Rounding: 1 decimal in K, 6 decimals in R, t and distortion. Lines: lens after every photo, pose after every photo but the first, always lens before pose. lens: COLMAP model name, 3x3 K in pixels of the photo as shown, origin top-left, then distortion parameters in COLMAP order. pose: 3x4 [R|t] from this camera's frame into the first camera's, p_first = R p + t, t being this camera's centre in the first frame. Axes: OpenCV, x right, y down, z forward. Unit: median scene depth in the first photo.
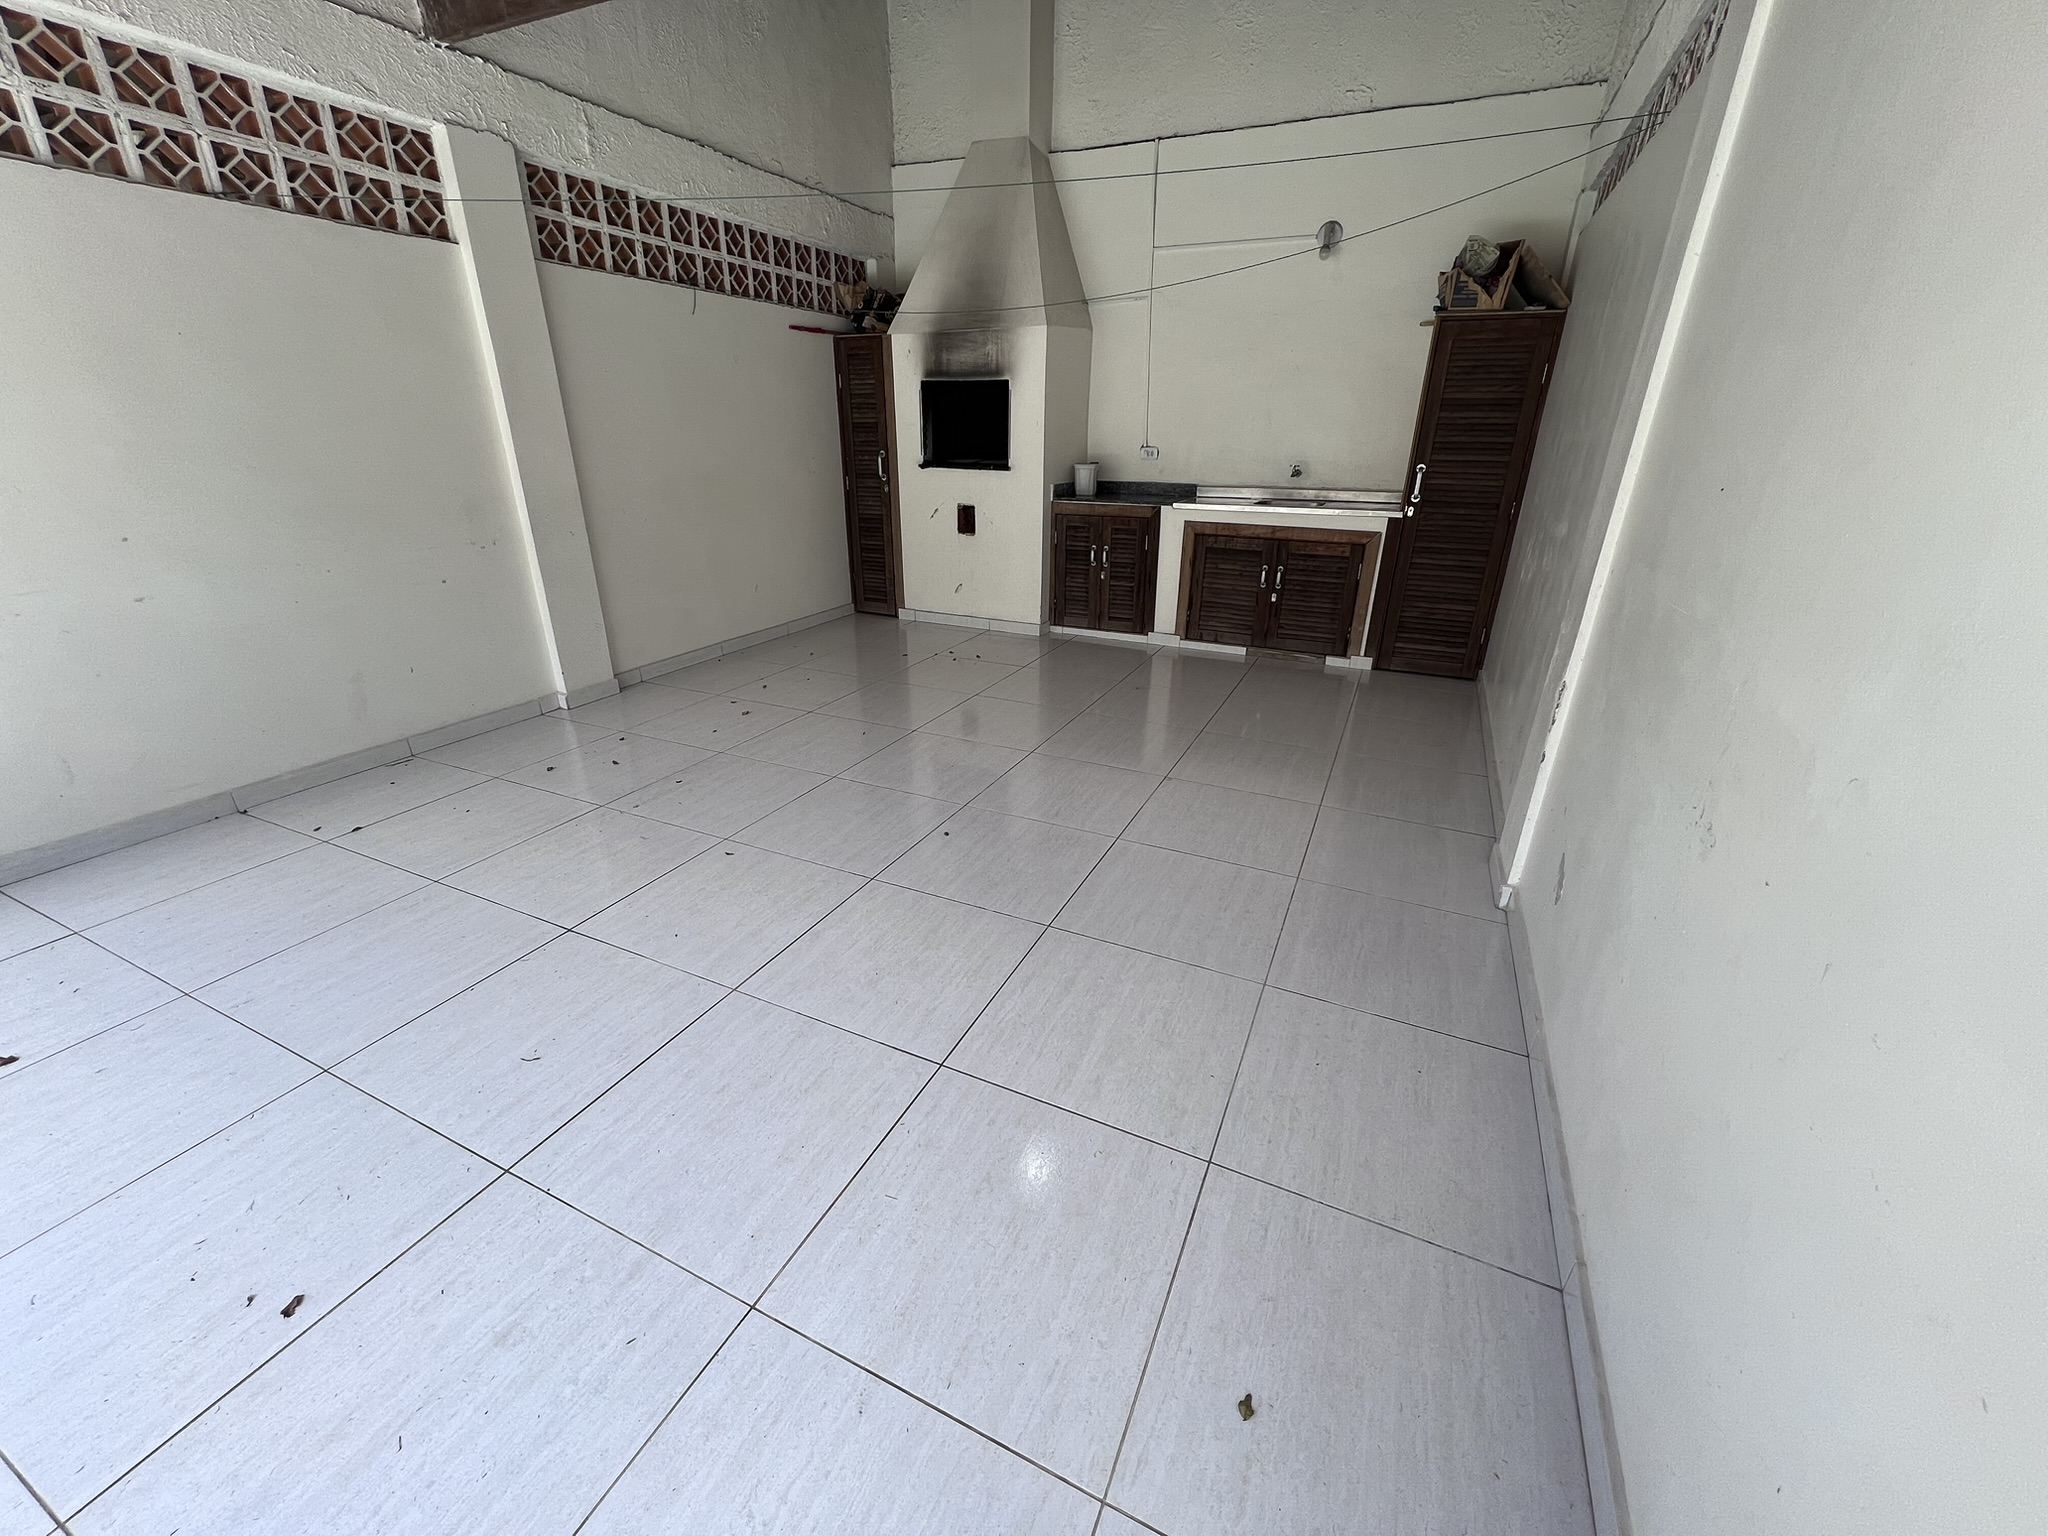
lens RADIAL K [[812.5, 0, 1022.0], [0, 812.5, 763.9], [0, 0, 1]] dist [0.002928, 0.000324]
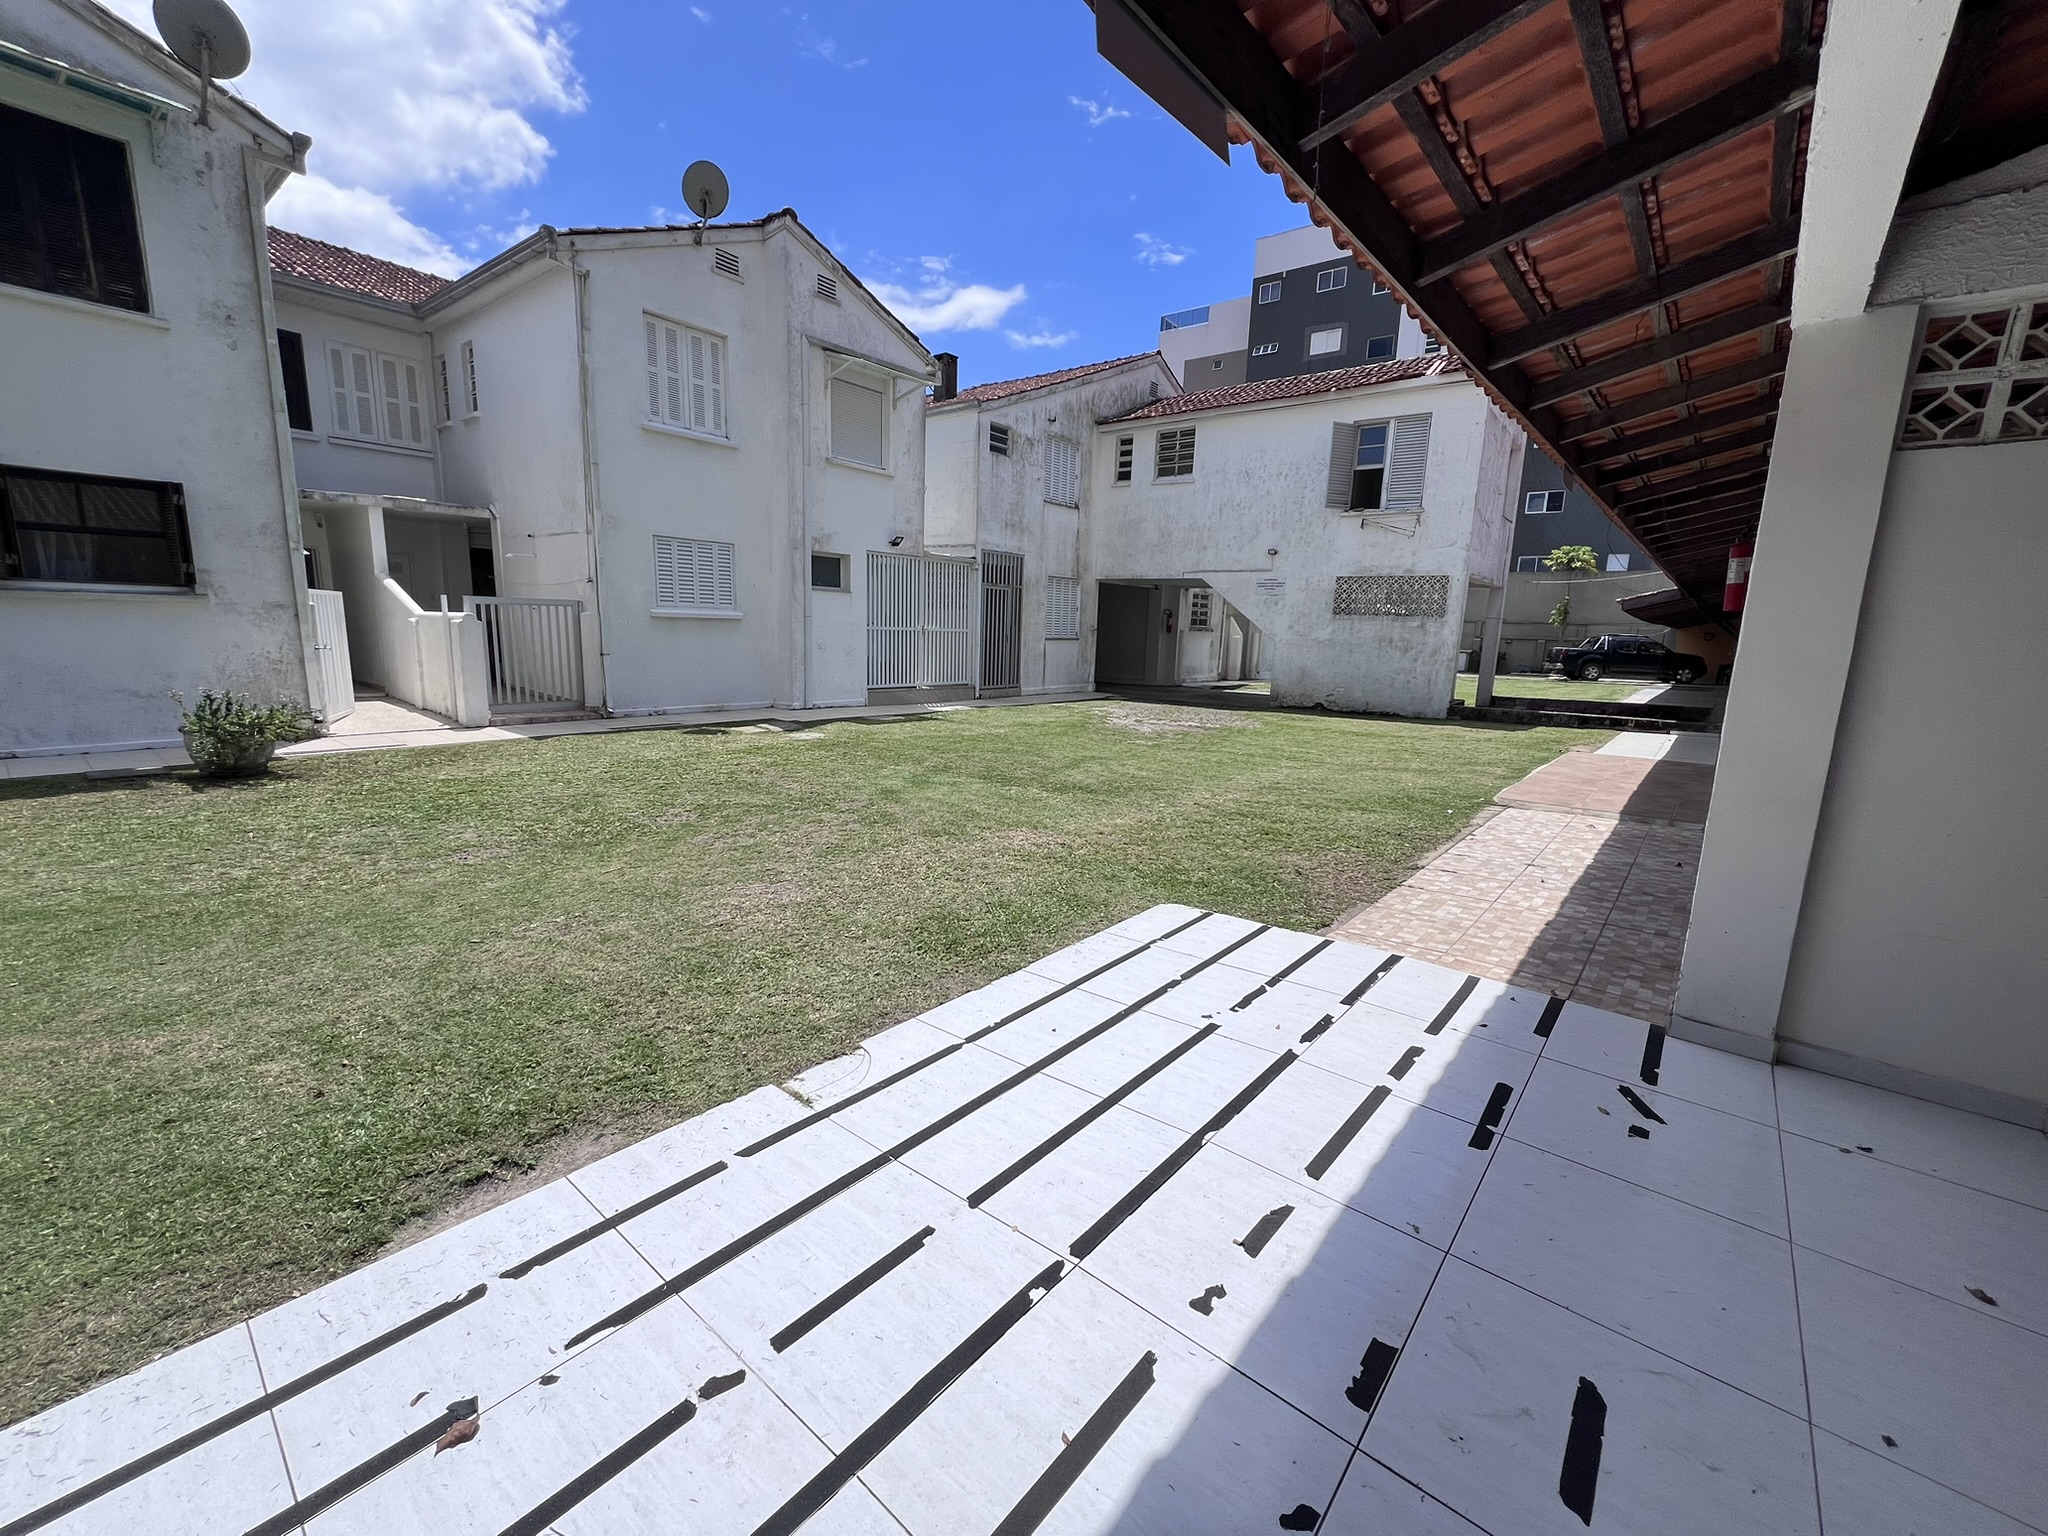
lens RADIAL K [[829.7, 0, 1040.0], [0, 829.7, 770.0], [0, 0, 1]] dist [-0.008922, 0.001179]
pose [[-0.252785, 0.149811, -0.955854, 0.323184], [-0.405926, 0.880362, 0.245330, -0.329090], [0.878250, 0.450022, -0.161730, 0.743368]]
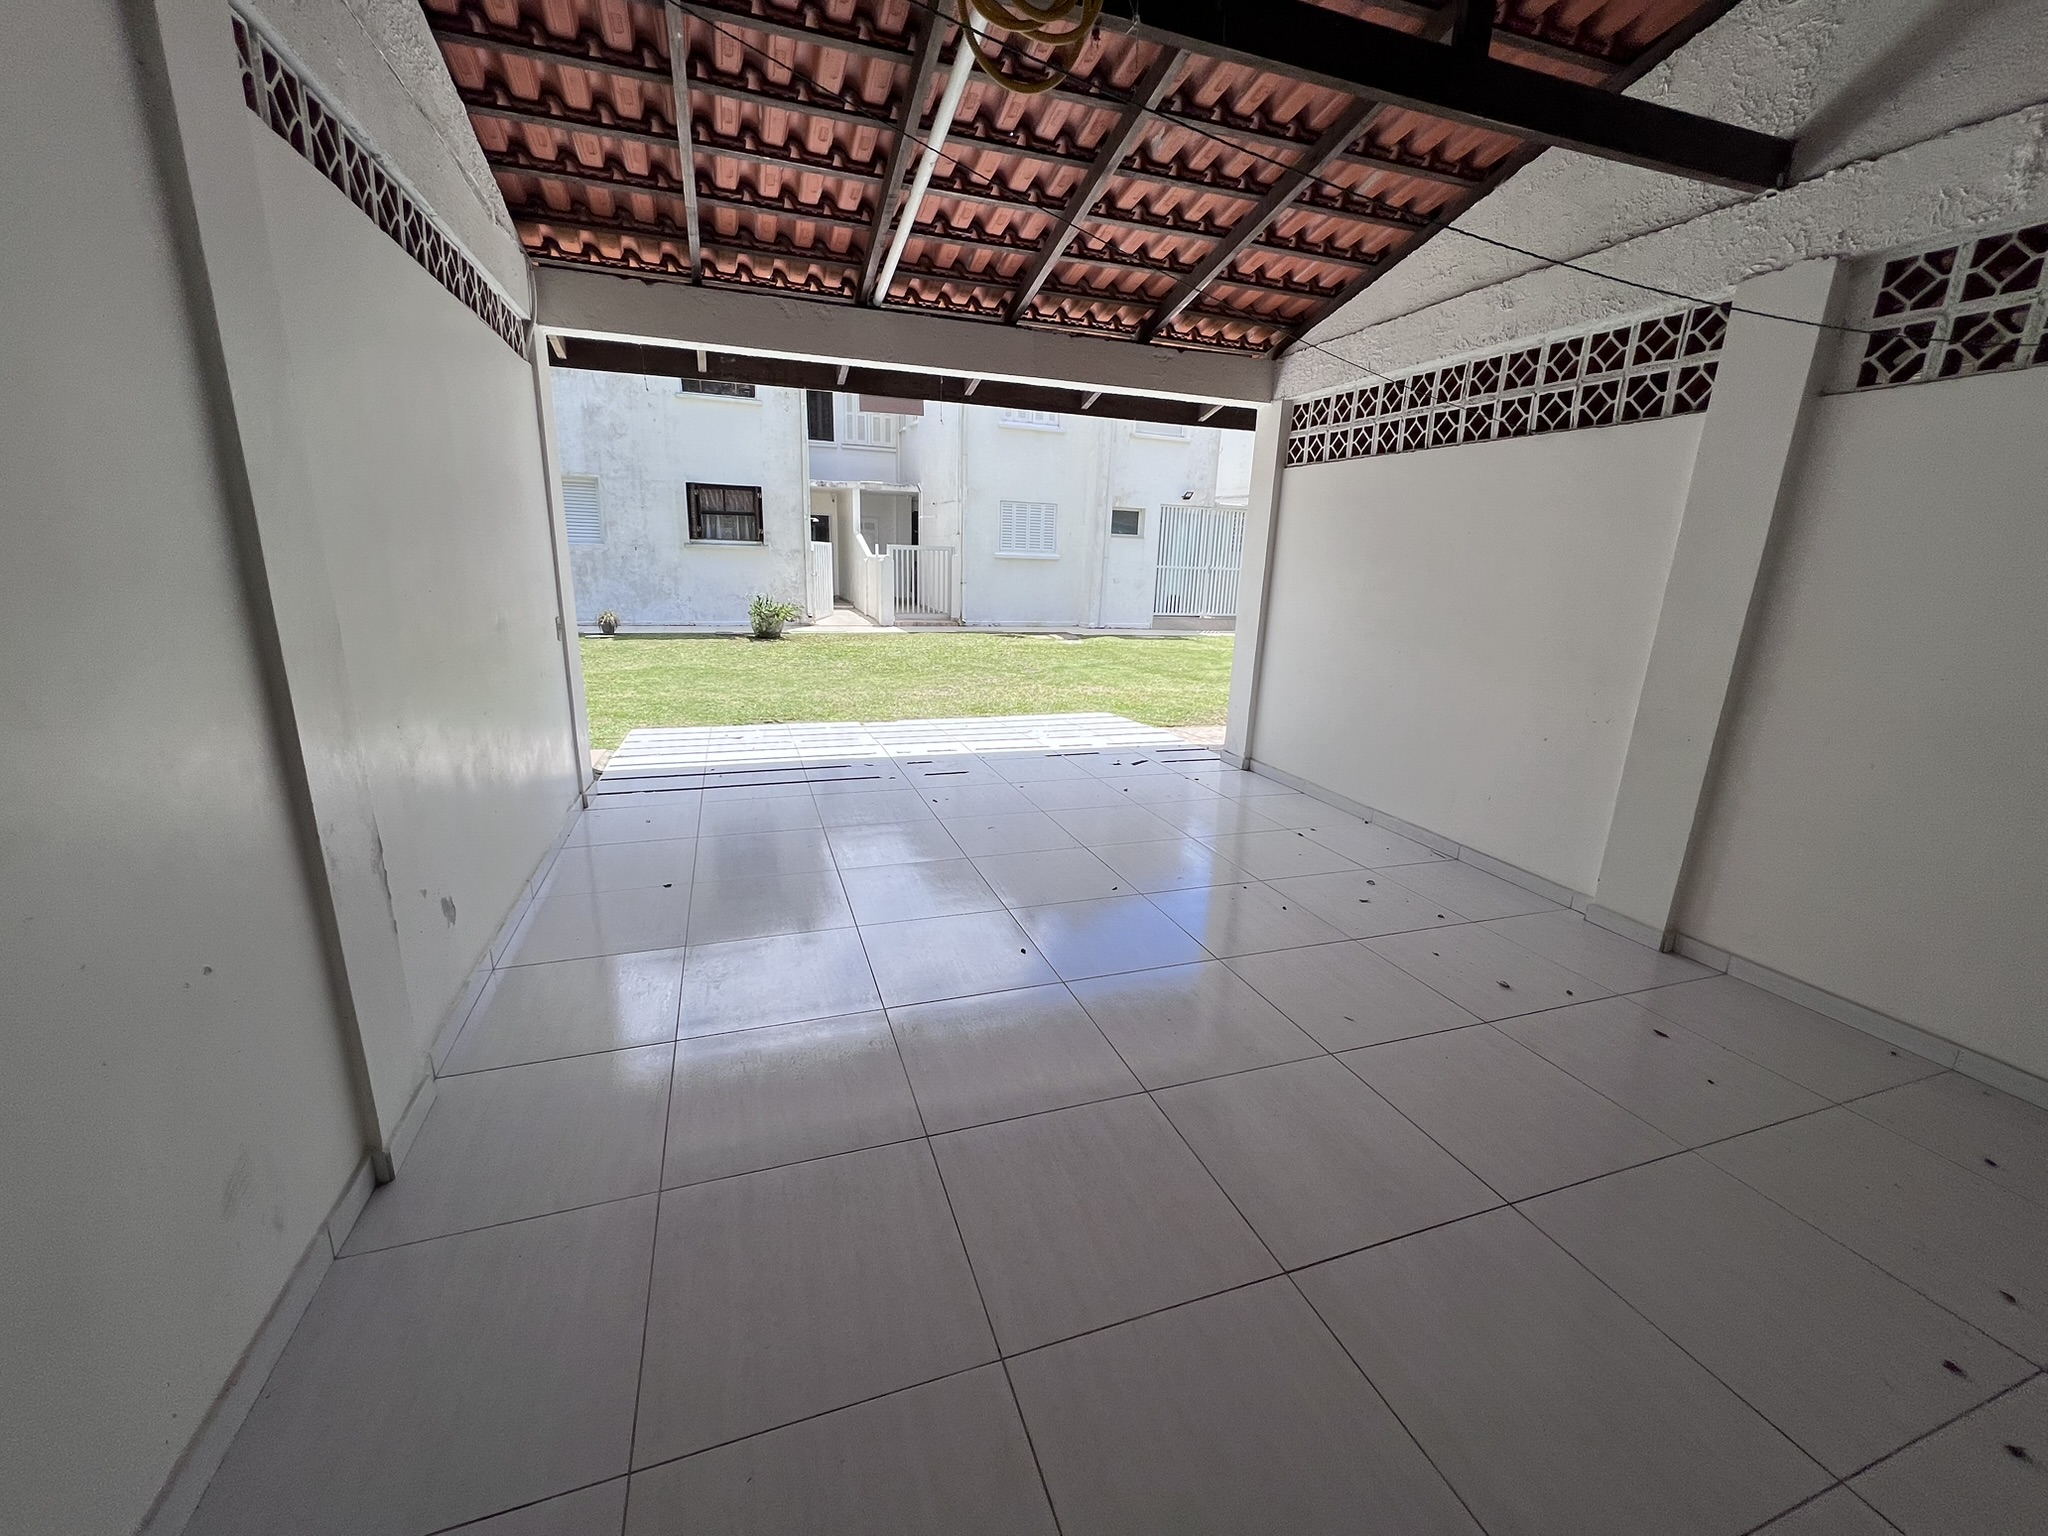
lens RADIAL K [[829.7, 0, 1012.3], [0, 829.7, 779.9], [0, 0, 1]] dist [-0.008922, 0.001179]
pose [[-0.721796, 0.150681, -0.675504, 0.593560], [-0.301183, 0.810367, 0.502588, -0.587249], [0.623136, 0.566216, -0.539537, 1.369184]]
